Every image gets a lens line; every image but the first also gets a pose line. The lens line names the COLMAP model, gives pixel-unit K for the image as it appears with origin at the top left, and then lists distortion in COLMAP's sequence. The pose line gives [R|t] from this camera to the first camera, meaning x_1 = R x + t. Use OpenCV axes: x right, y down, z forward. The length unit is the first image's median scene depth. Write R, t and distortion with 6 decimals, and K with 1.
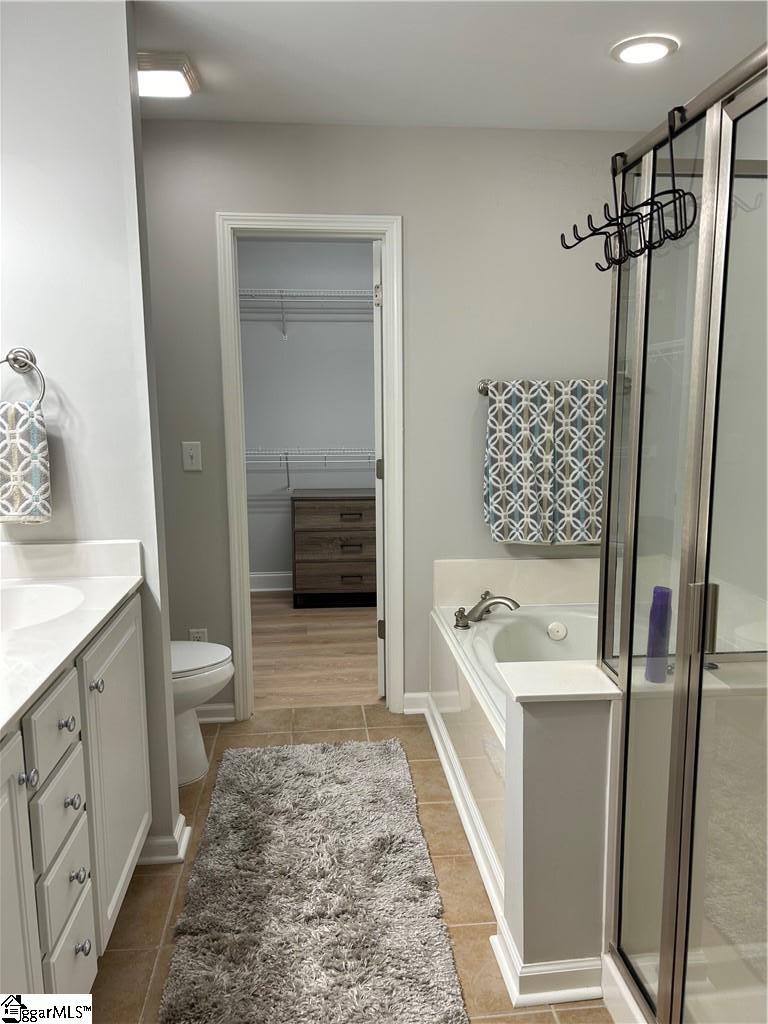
lens RADIAL K [[773.5, 0, 381.0], [0, 773.5, 516.6], [0, 0, 1]] dist [0.058968, -0.054511]
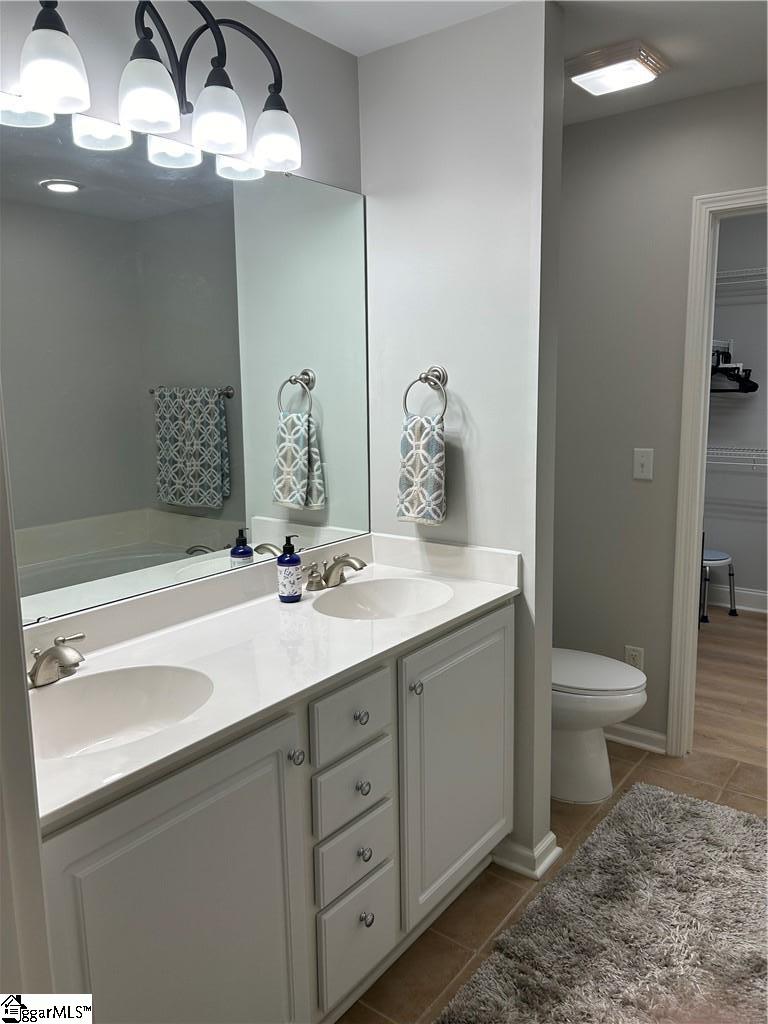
lens RADIAL K [[773.5, 0, 385.3], [0, 773.5, 511.8], [0, 0, 1]] dist [0.058968, -0.054511]
pose [[0.738119, 0.101010, -0.667067, 0.215648], [-0.089417, 0.994653, 0.051673, -0.055128], [0.668719, 0.021507, 0.743204, 0.124399]]
